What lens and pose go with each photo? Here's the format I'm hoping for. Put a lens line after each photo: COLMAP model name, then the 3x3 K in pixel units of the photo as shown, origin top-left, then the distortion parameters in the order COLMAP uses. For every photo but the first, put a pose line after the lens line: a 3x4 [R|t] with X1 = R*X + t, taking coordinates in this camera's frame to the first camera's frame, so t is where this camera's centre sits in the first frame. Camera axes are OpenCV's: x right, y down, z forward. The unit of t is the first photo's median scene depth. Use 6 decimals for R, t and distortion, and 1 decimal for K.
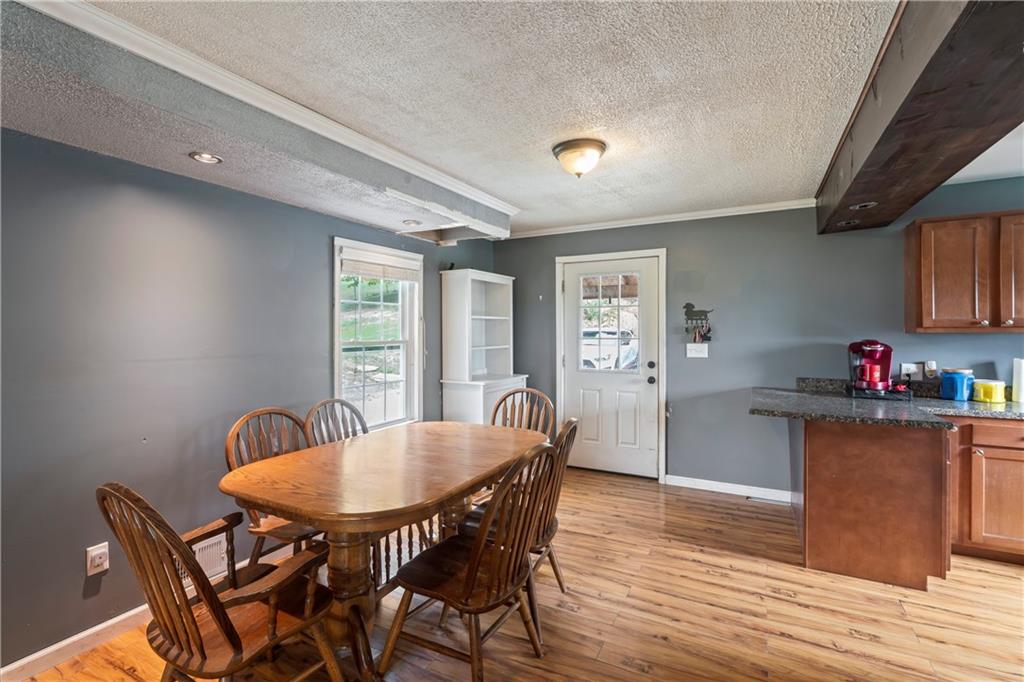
lens RADIAL K [[474.8, 0, 512.0], [0, 474.8, 335.2], [0, 0, 1]] dist [0.001488, 0.000196]
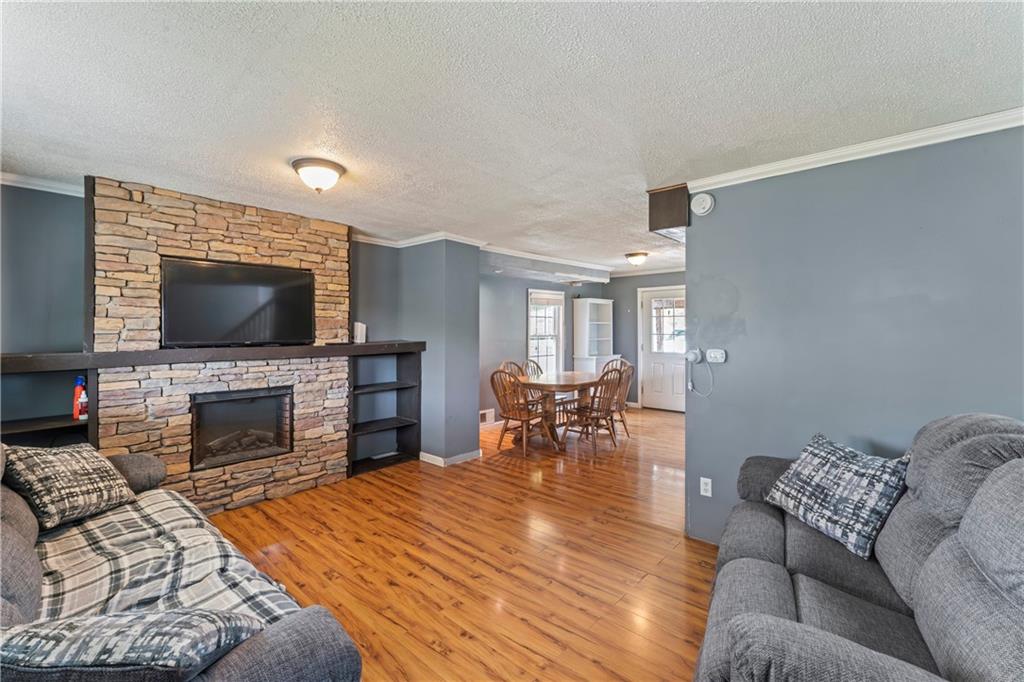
lens RADIAL K [[440.3, 0, 514.9], [0, 440.3, 336.5], [0, 0, 1]] dist [0.000224, -0.000073]
pose [[0.967784, 0.005436, -0.251723, 0.072444], [-0.005269, 0.999985, 0.001339, 0.016197], [0.251726, 0.000031, 0.967798, -0.787982]]
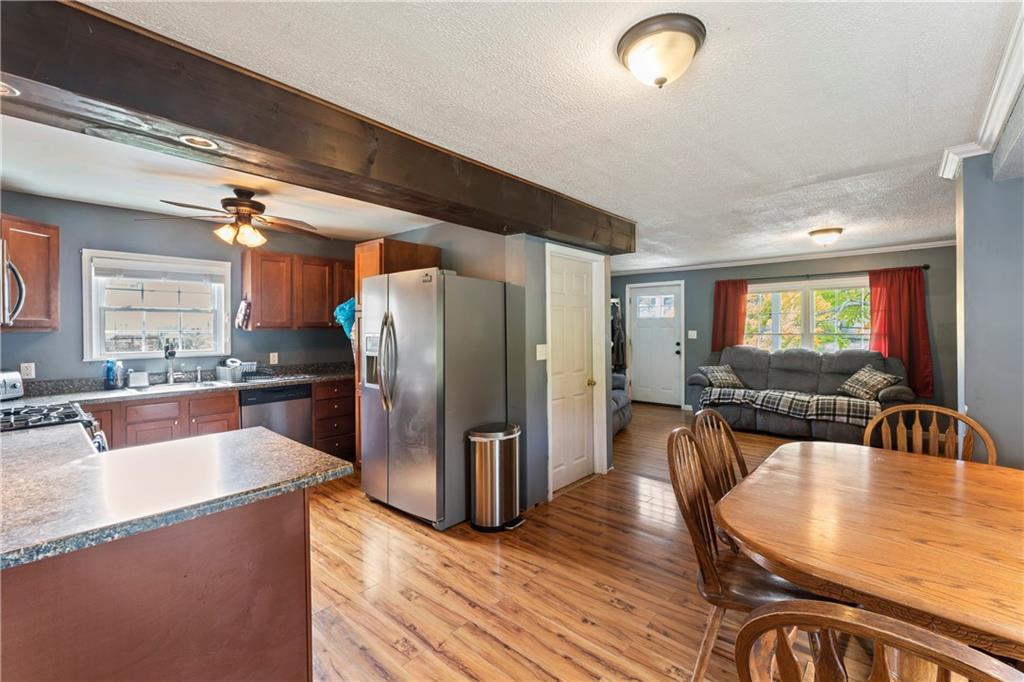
lens RADIAL K [[440.3, 0, 515.6], [0, 440.3, 326.9], [0, 0, 1]] dist [0.000224, -0.000073]
pose [[-0.969907, 0.011234, 0.243218, 0.216689], [0.013764, 0.999867, 0.008705, -0.019726], [-0.243088, 0.011790, -0.969933, 1.882030]]
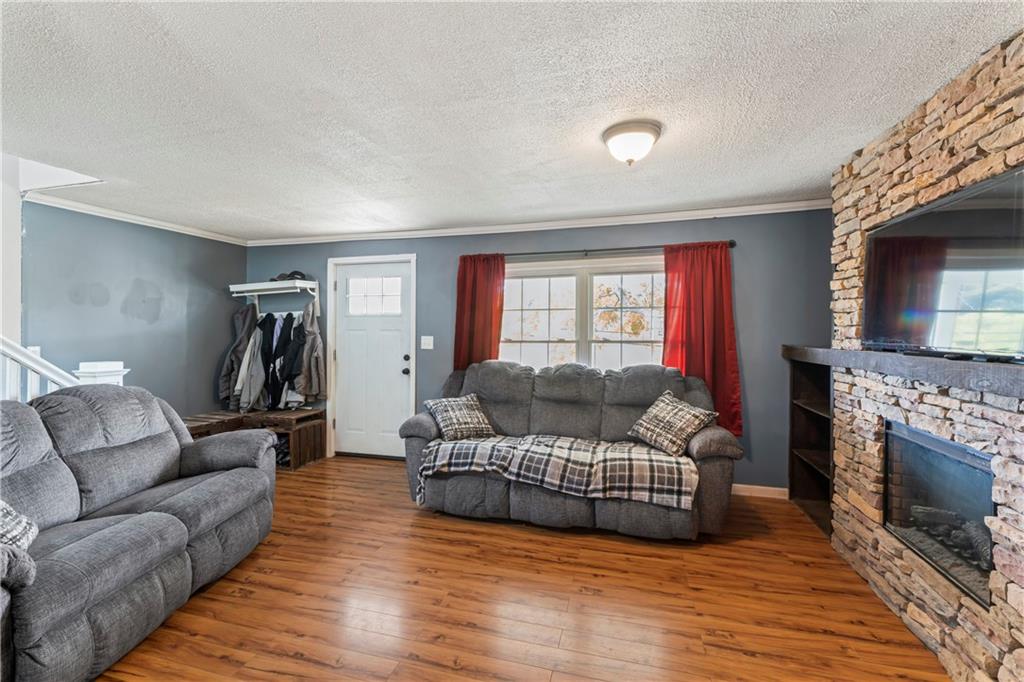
lens RADIAL K [[440.3, 0, 514.2], [0, 440.3, 333.4], [0, 0, 1]] dist [0.000224, -0.000073]
pose [[-0.978260, 0.009066, -0.207186, 0.059885], [0.004650, 0.999752, 0.021793, -0.012462], [0.207332, 0.020356, -0.978059, 1.383095]]
